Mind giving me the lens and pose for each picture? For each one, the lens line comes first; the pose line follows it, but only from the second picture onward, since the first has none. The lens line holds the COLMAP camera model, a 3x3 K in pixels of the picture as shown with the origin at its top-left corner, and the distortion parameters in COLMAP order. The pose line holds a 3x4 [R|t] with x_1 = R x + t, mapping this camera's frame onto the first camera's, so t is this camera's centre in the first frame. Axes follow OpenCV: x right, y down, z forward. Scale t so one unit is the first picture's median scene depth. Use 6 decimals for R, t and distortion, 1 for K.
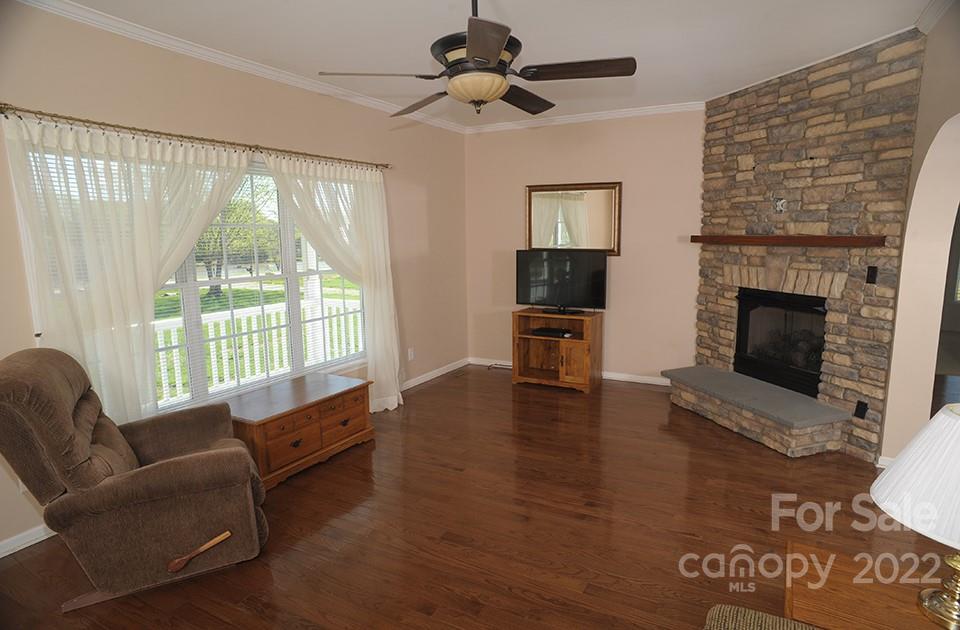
lens RADIAL K [[545.4, 0, 485.6], [0, 545.4, 319.5], [0, 0, 1]] dist [-0.097403, 0.068306]
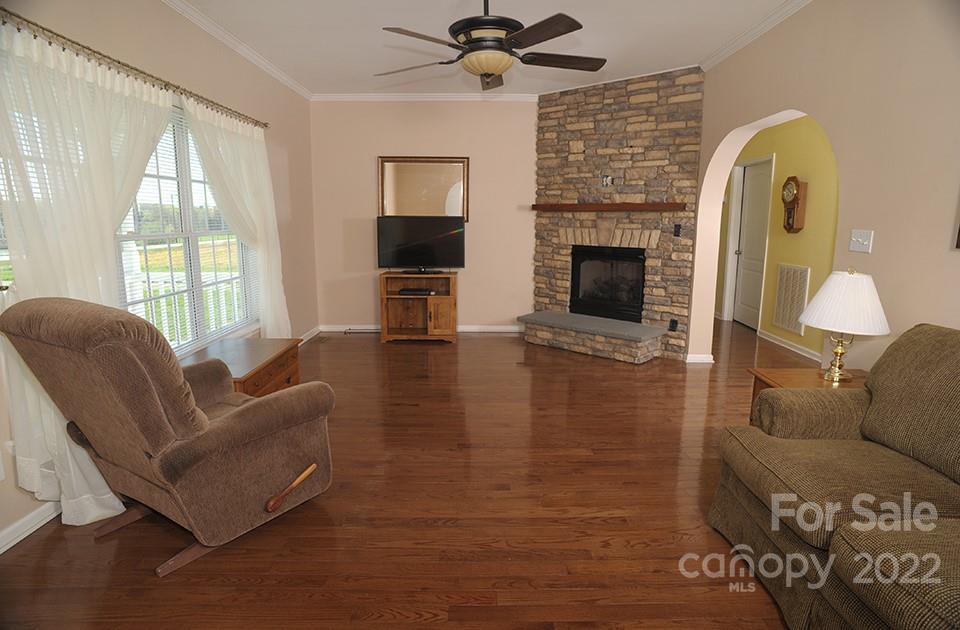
lens RADIAL K [[545.4, 0, 485.6], [0, 545.4, 319.5], [0, 0, 1]] dist [-0.097403, 0.068306]
pose [[0.875131, -0.071426, 0.478586, -0.387124], [0.058658, 0.997411, 0.041597, 0.057006], [-0.480318, -0.008330, 0.877055, -0.036637]]
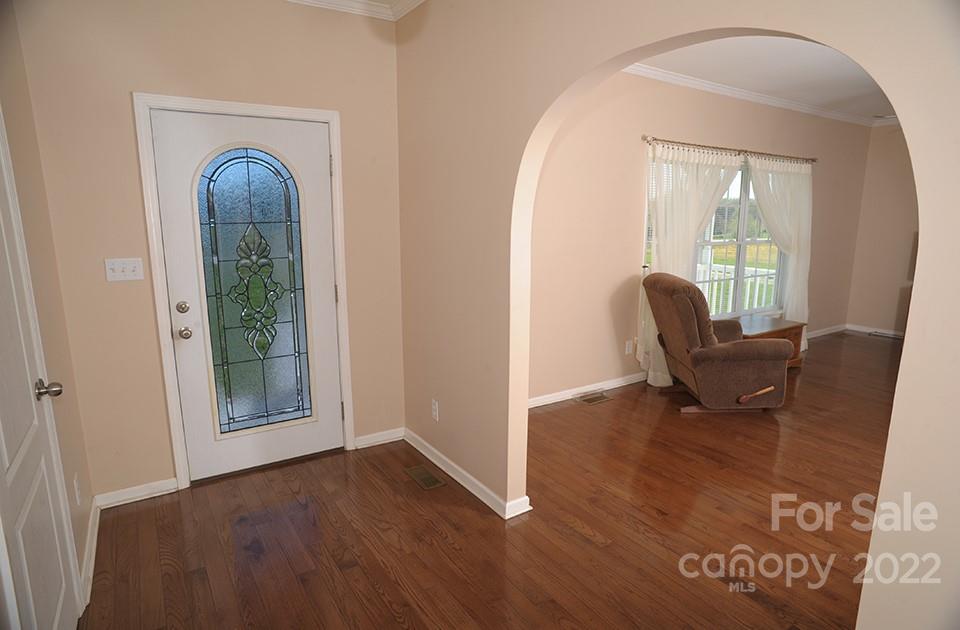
lens RADIAL K [[545.4, 0, 485.6], [0, 545.4, 319.5], [0, 0, 1]] dist [-0.097403, 0.068306]
pose [[0.881765, 0.104738, -0.459913, -0.308593], [-0.085475, 0.994373, 0.062578, 0.089216], [0.463879, -0.015868, 0.885756, -0.551112]]
